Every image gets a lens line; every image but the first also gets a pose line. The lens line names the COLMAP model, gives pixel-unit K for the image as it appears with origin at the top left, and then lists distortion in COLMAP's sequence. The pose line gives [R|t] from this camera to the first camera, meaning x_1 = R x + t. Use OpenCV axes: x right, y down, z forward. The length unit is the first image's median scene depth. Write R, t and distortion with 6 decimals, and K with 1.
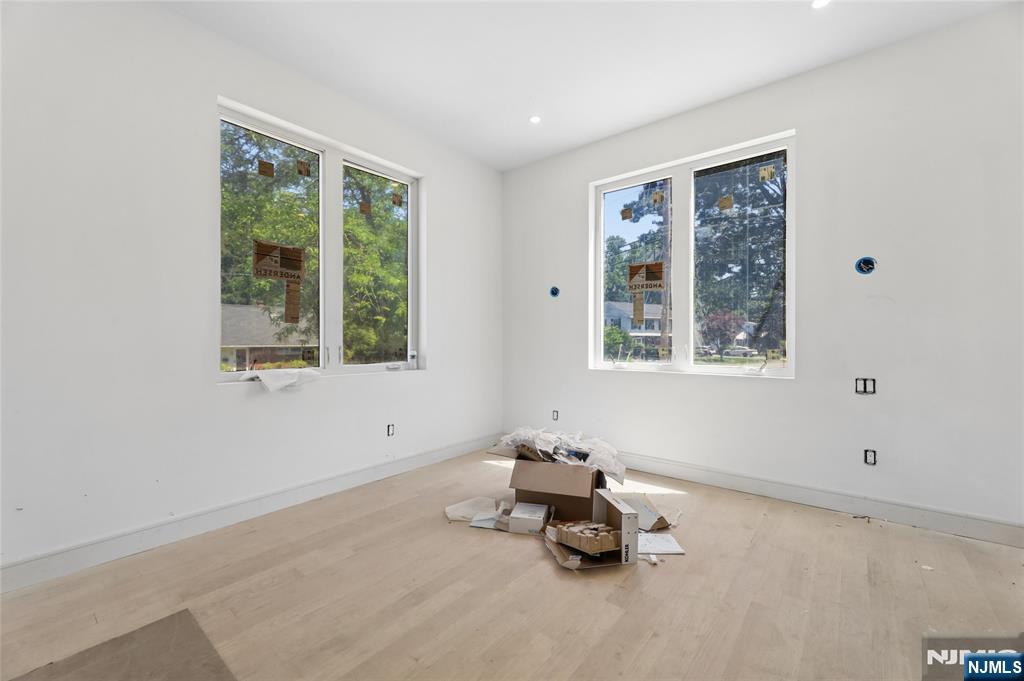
lens RADIAL K [[416.0, 0, 512.0], [0, 416.0, 340.5], [0, 0, 1]] dist [-0.002894, 0.000073]
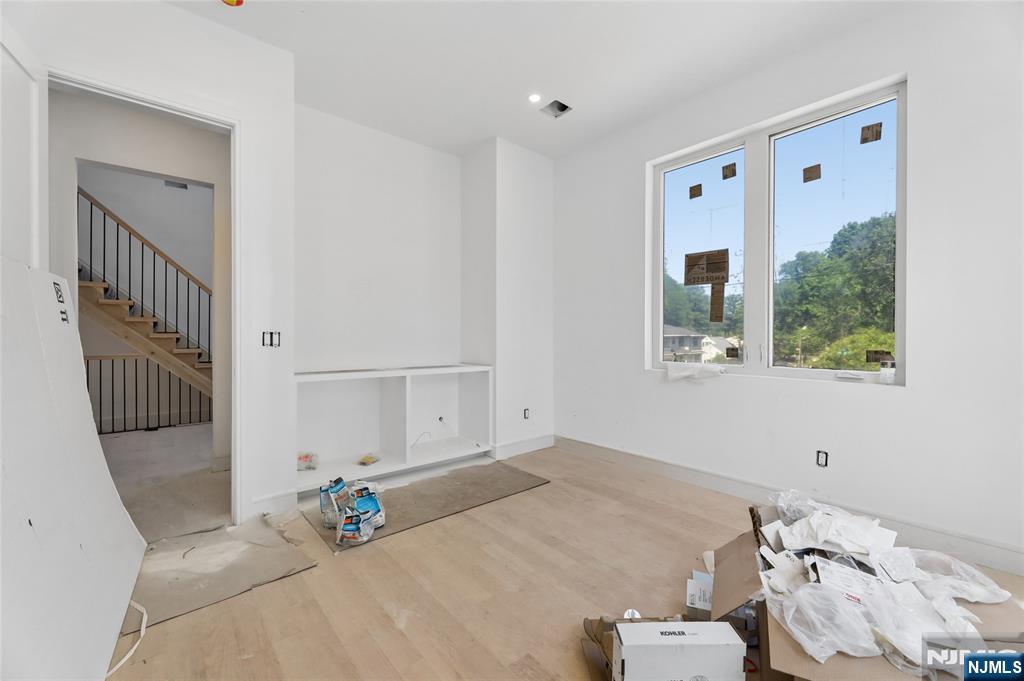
lens RADIAL K [[416.0, 0, 512.0], [0, 416.0, 340.5], [0, 0, 1]] dist [-0.002894, 0.000073]
pose [[-0.181360, 0.021993, -0.983171, 0.679699], [0.004175, 0.999758, 0.021594, -0.020704], [0.983408, -0.000188, -0.181408, 0.726945]]
